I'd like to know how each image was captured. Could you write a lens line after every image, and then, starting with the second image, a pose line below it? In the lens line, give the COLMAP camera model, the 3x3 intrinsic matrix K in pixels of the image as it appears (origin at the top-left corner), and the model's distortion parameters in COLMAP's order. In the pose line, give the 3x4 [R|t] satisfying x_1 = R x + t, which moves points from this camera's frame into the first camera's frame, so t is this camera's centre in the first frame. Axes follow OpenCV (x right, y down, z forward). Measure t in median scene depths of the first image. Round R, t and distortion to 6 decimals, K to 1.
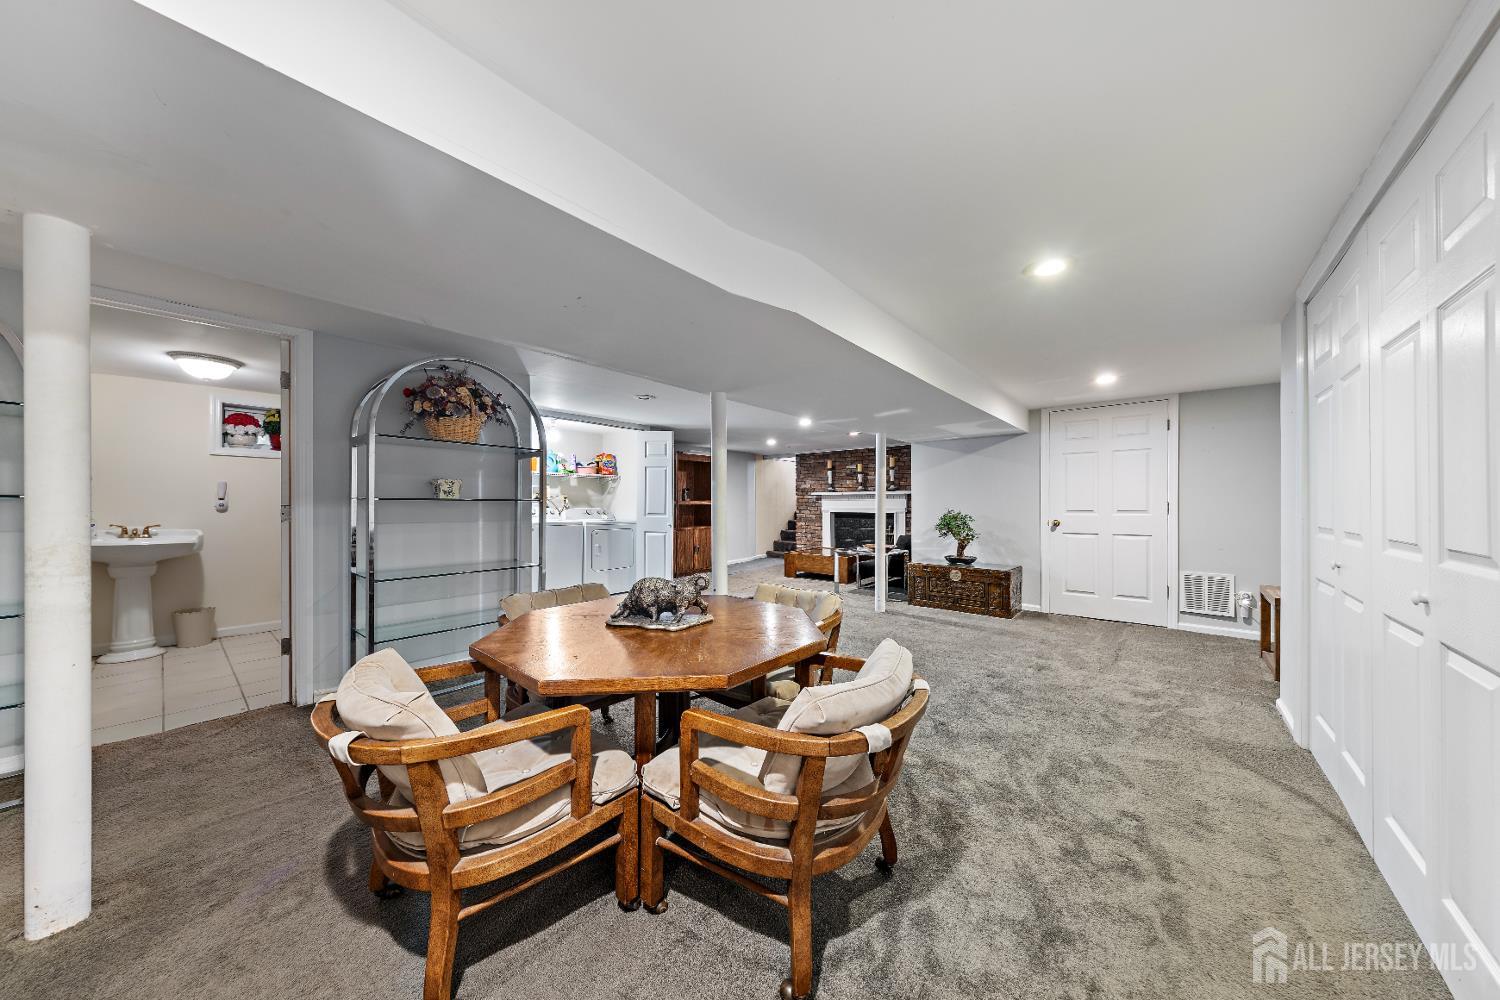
lens RADIAL K [[496.3, 0, 750.6], [0, 496.3, 503.0], [0, 0, 1]] dist [0.000006, 0.000000]
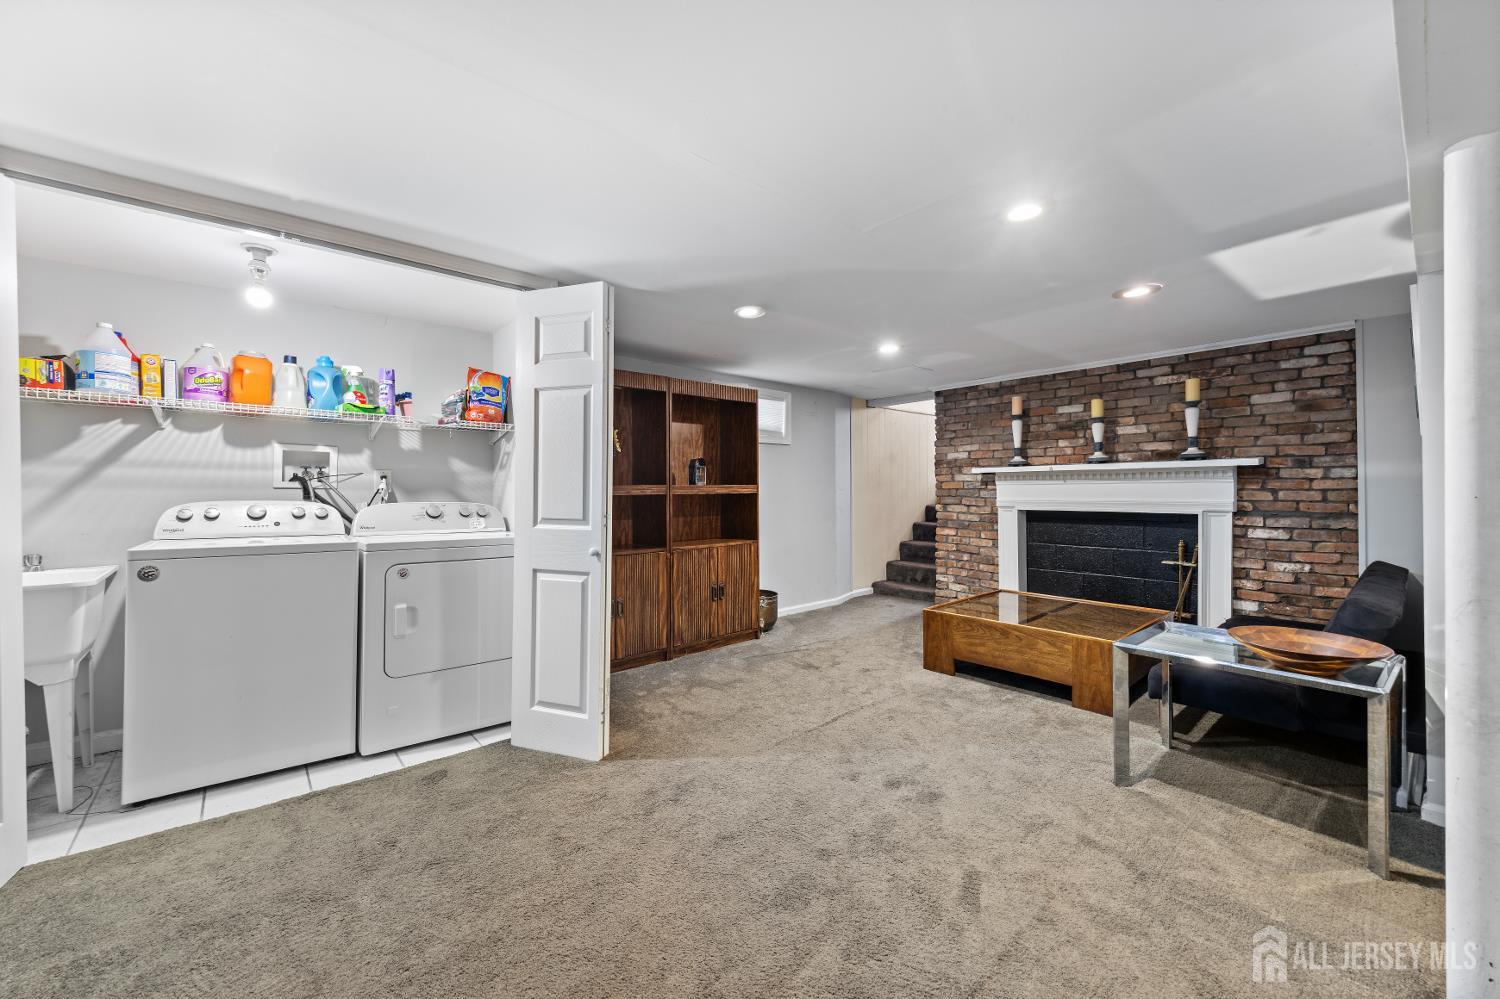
lens RADIAL K [[598.1, 0, 715.4], [0, 598.1, 490.3], [0, 0, 1]] dist [0.001892, -0.000155]
pose [[0.977340, -0.001312, -0.211669, 0.003843], [0.001170, 0.999999, -0.000797, 0.000488], [0.211670, 0.000532, 0.977341, 0.397406]]
